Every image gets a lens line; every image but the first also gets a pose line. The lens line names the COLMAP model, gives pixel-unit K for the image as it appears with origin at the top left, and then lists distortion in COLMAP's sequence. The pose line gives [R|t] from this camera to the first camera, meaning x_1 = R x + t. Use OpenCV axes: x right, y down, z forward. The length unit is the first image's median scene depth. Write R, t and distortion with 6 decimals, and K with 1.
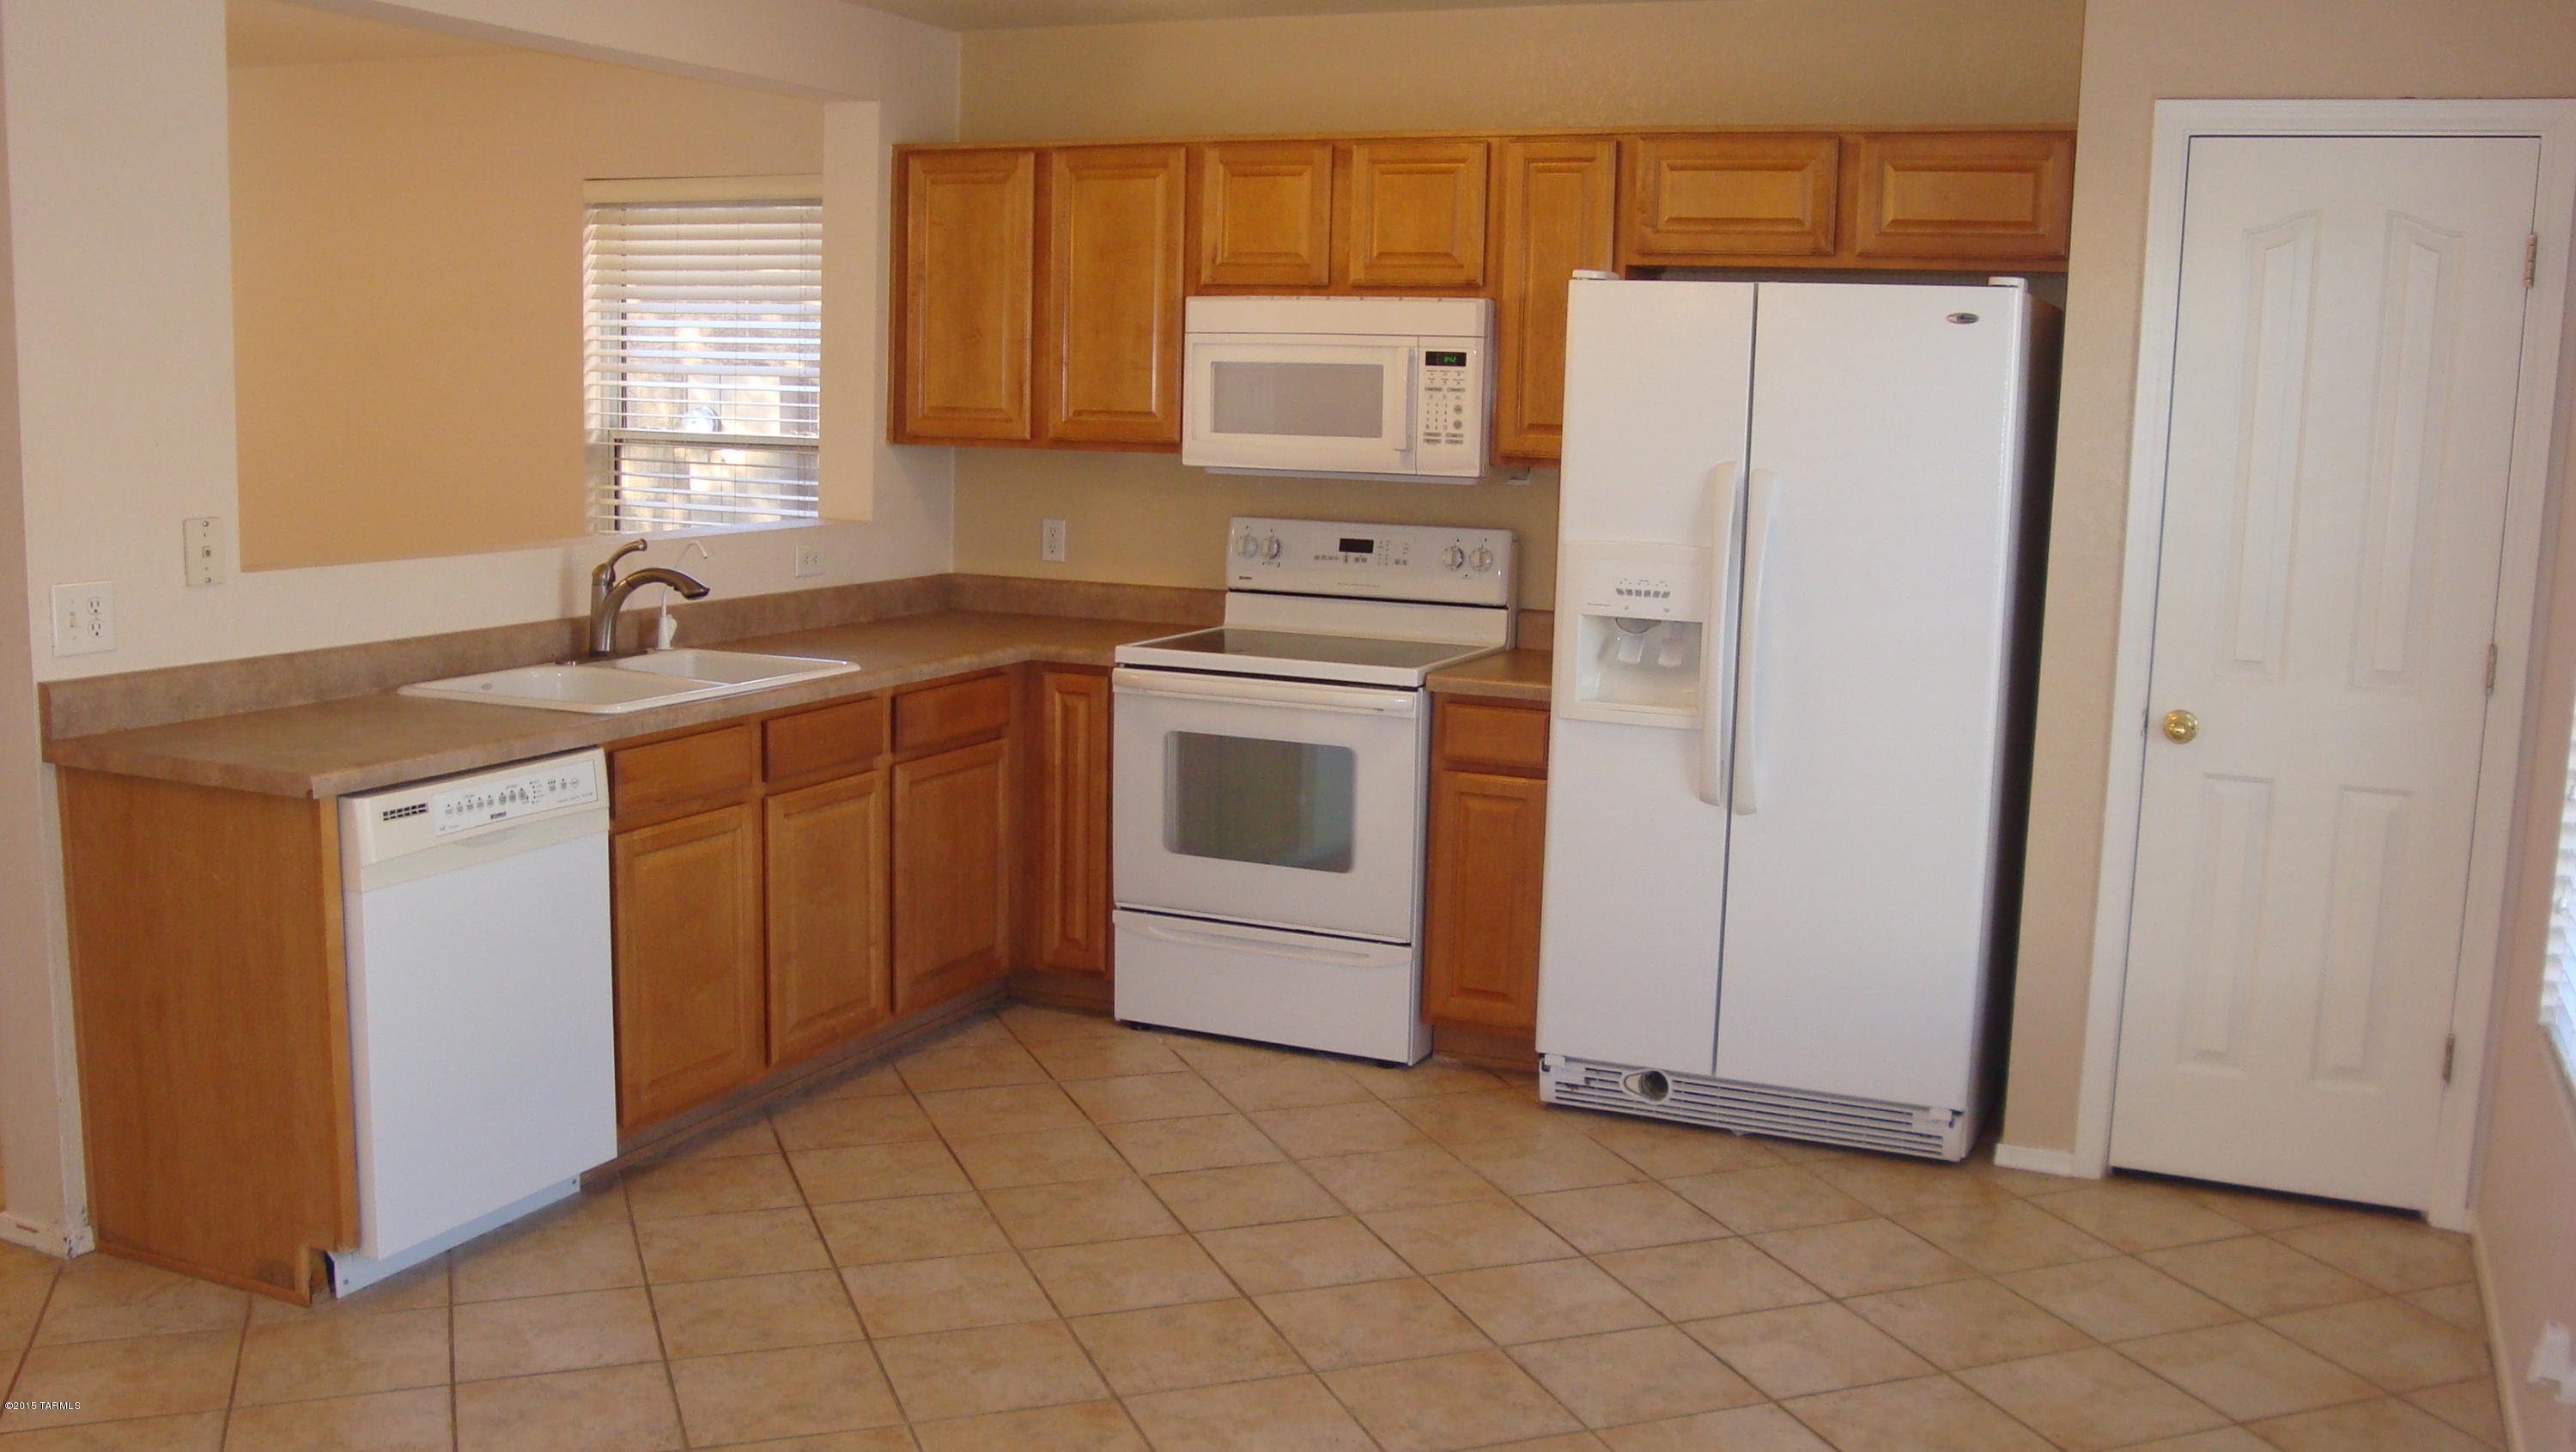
lens RADIAL K [[2335.9, 0, 1314.1], [0, 2335.9, 722.5], [0, 0, 1]] dist [-0.091804, 0.000000]
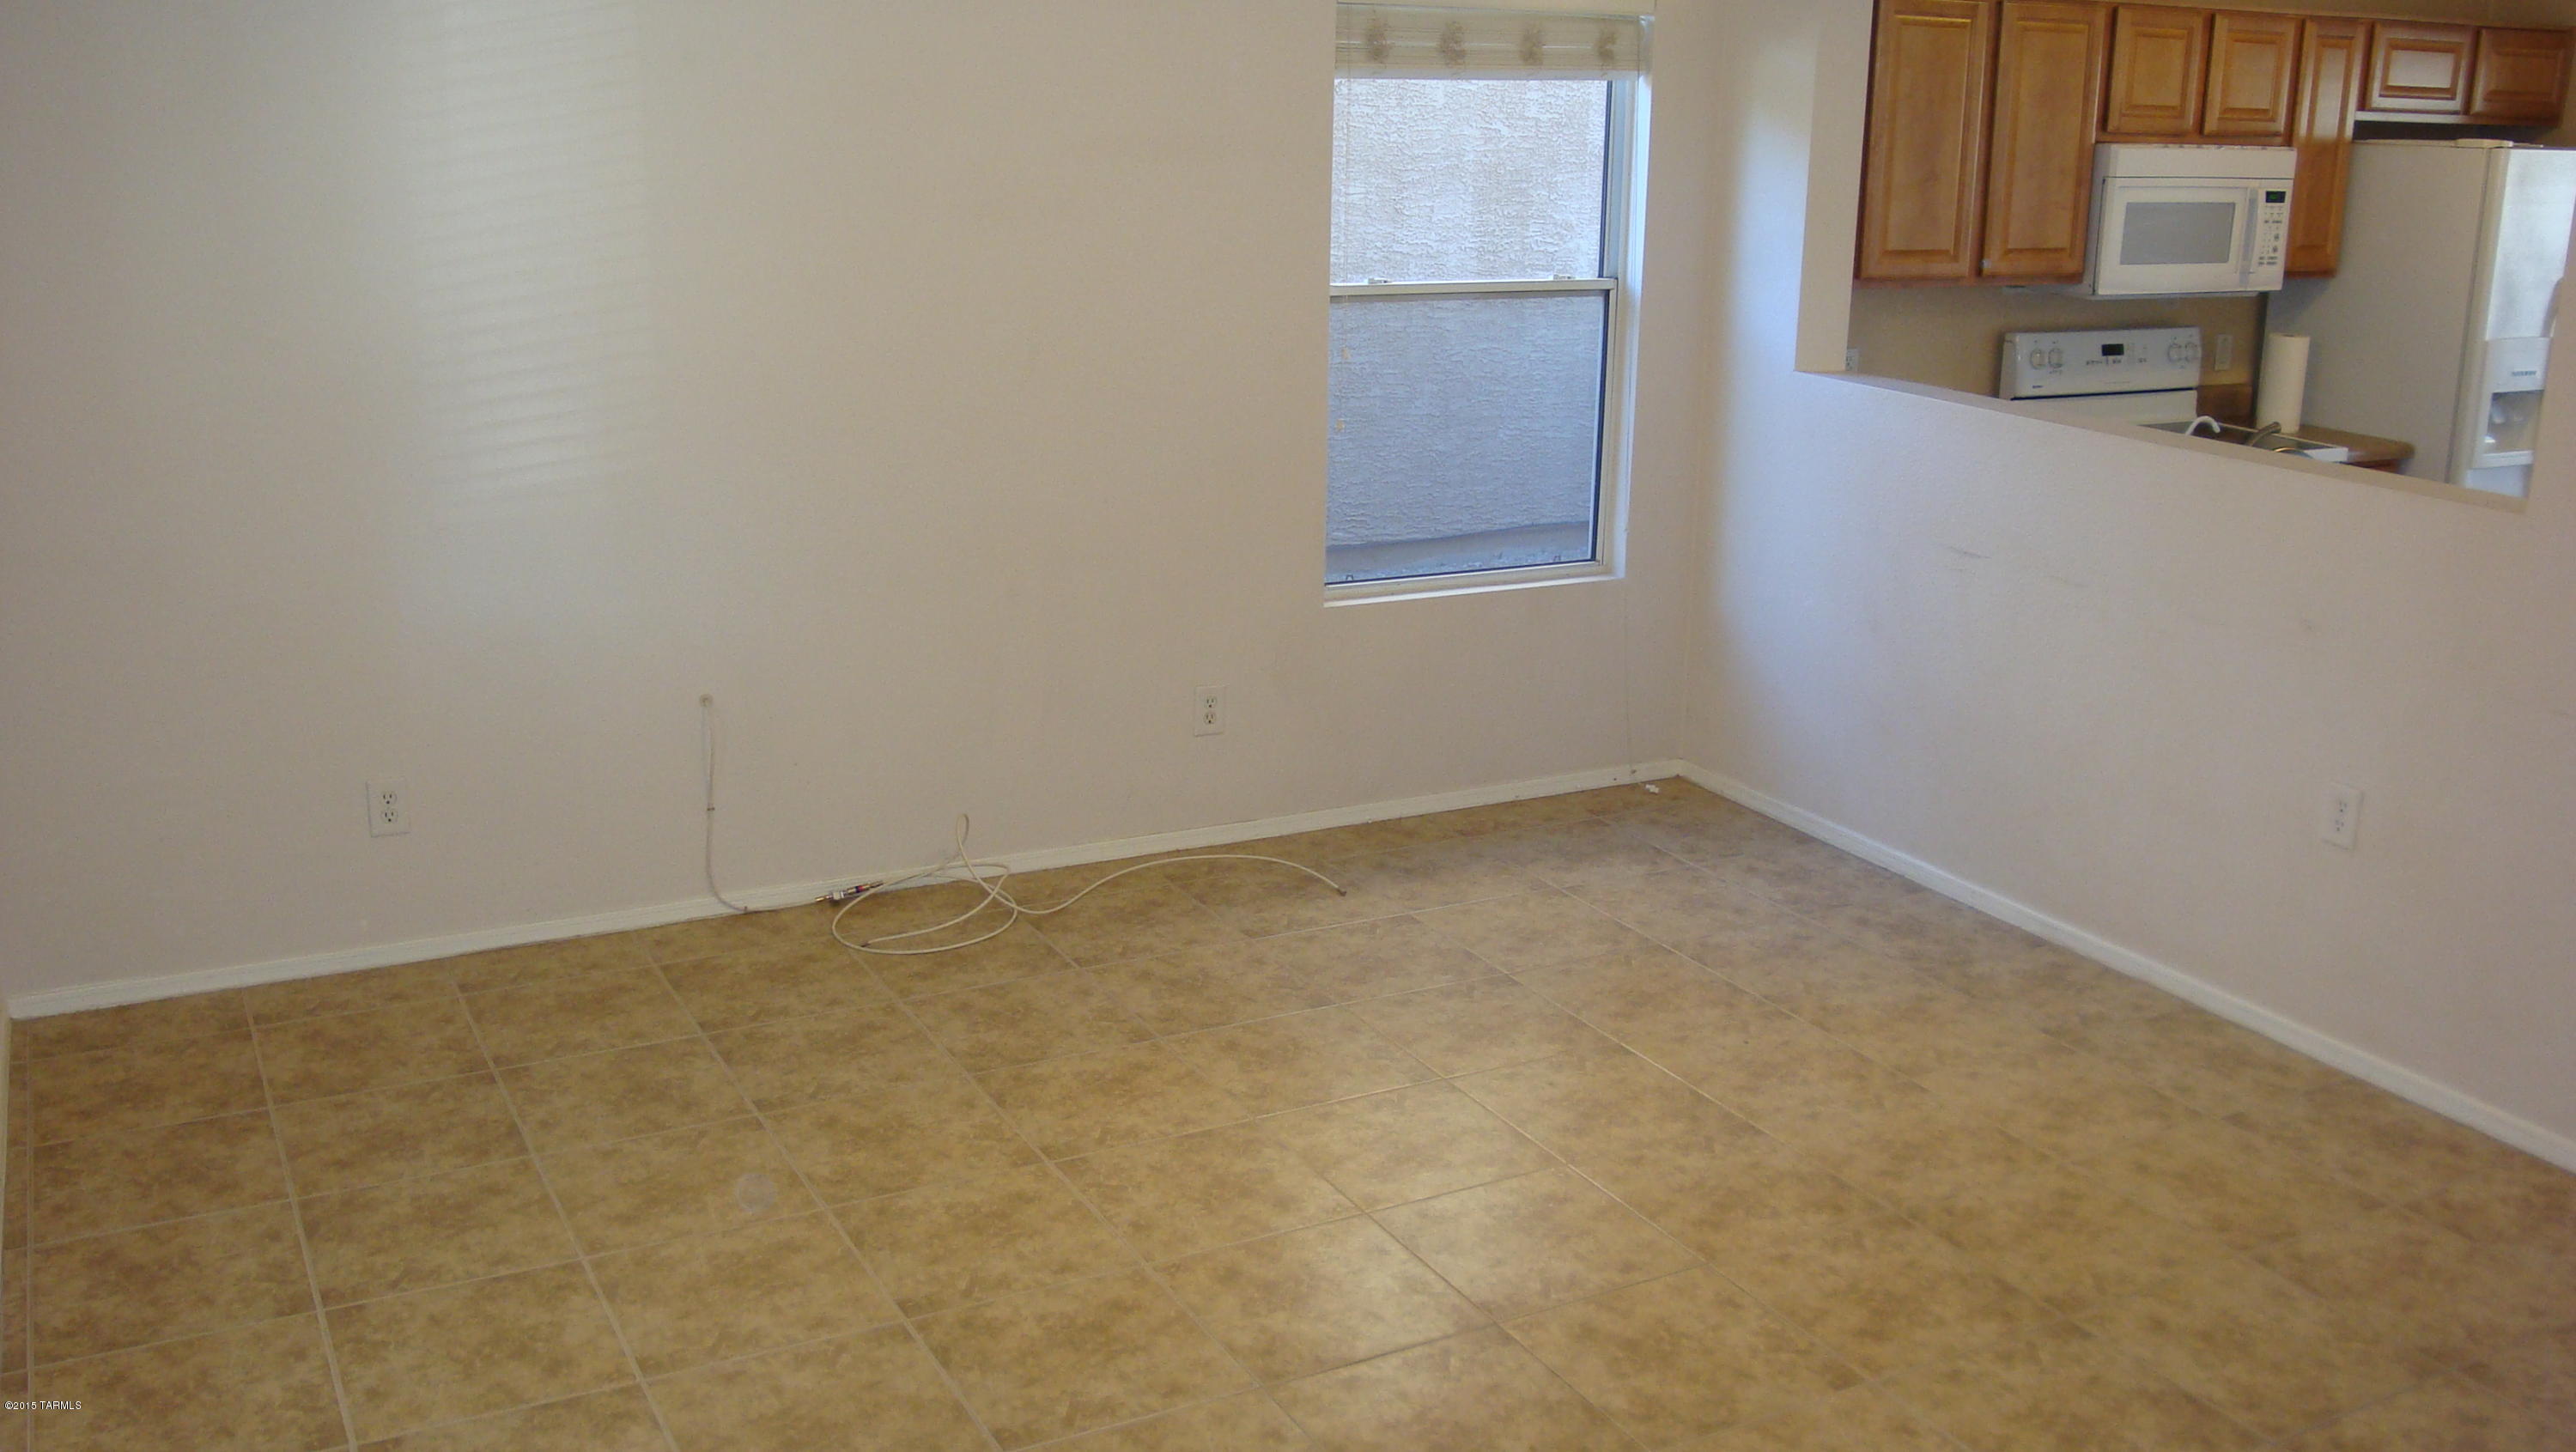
lens RADIAL K [[2335.9, 0, 1327.6], [0, 2335.9, 714.2], [0, 0, 1]] dist [-0.091804, 0.000000]
pose [[0.607393, -0.225434, 0.761744, -1.347046], [0.109314, 0.973486, 0.200935, -0.203400], [-0.786845, -0.038777, 0.615932, 0.688638]]
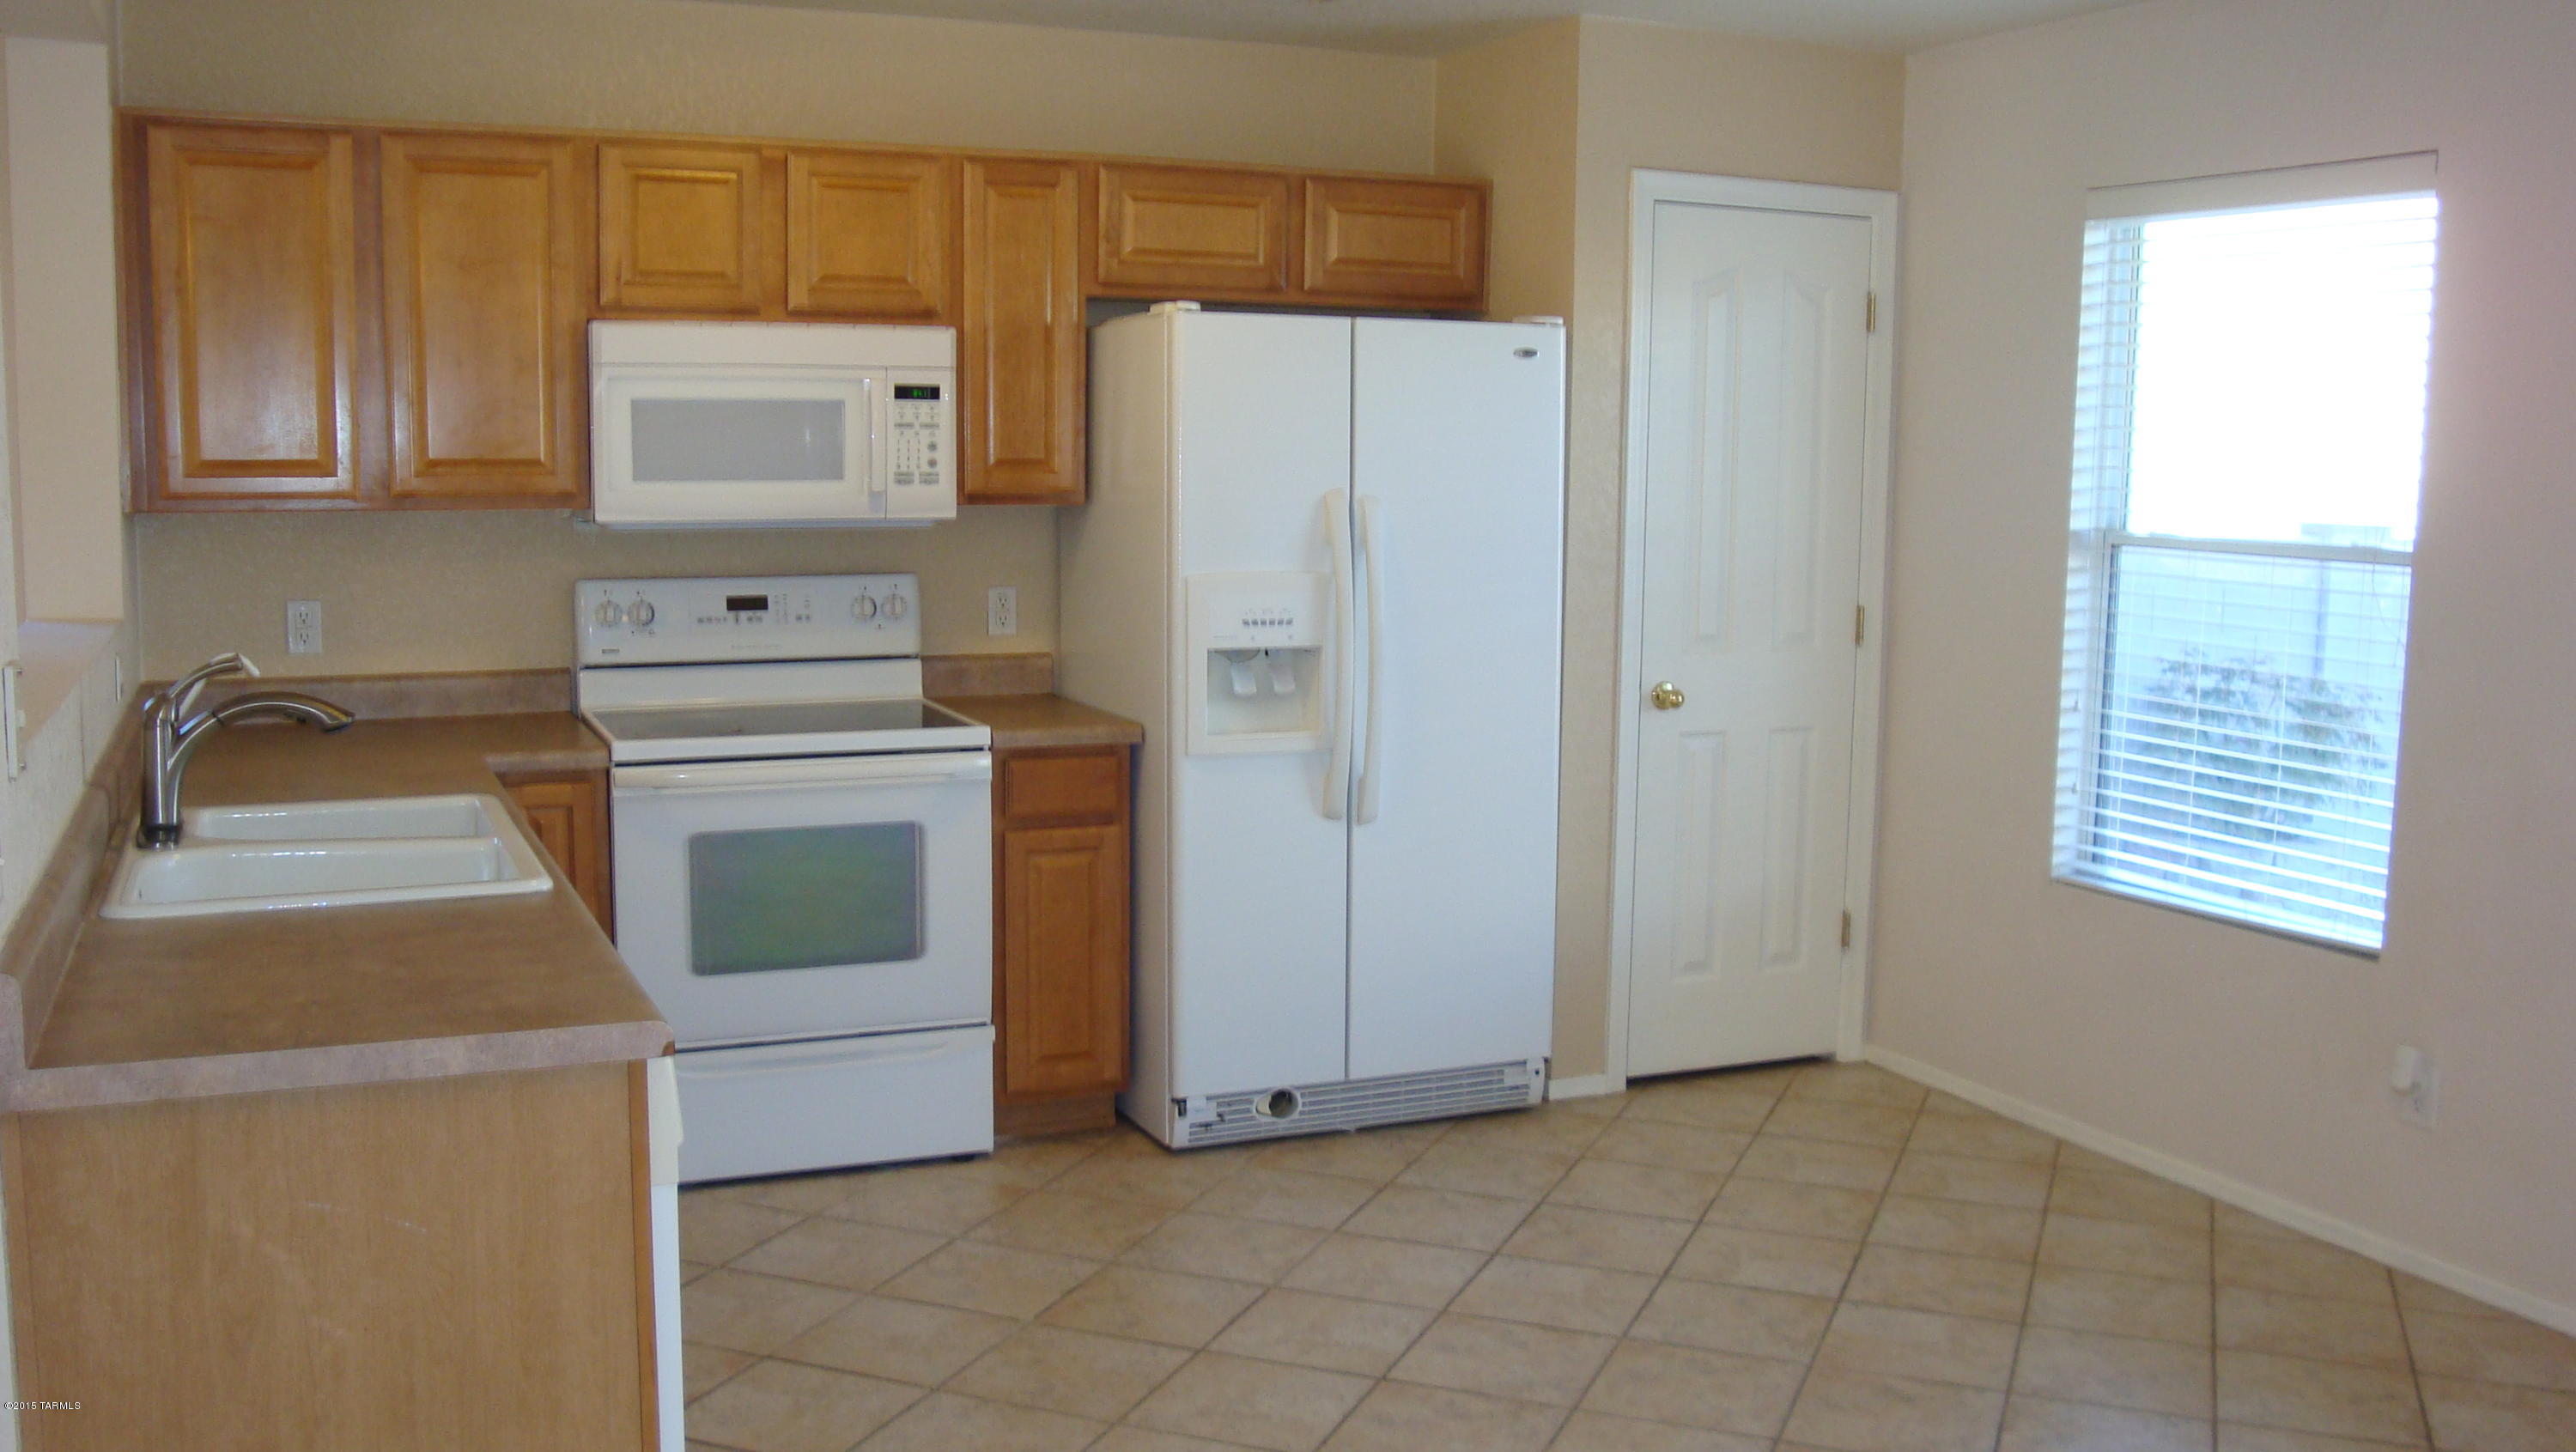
lens RADIAL K [[2335.9, 0, 1312.6], [0, 2335.9, 730.0], [0, 0, 1]] dist [-0.091804, 0.000000]
pose [[0.667435, -0.109423, 0.736584, -0.577952], [0.113710, 0.992521, 0.044408, -0.050193], [-0.735935, 0.054117, 0.674886, 0.292262]]
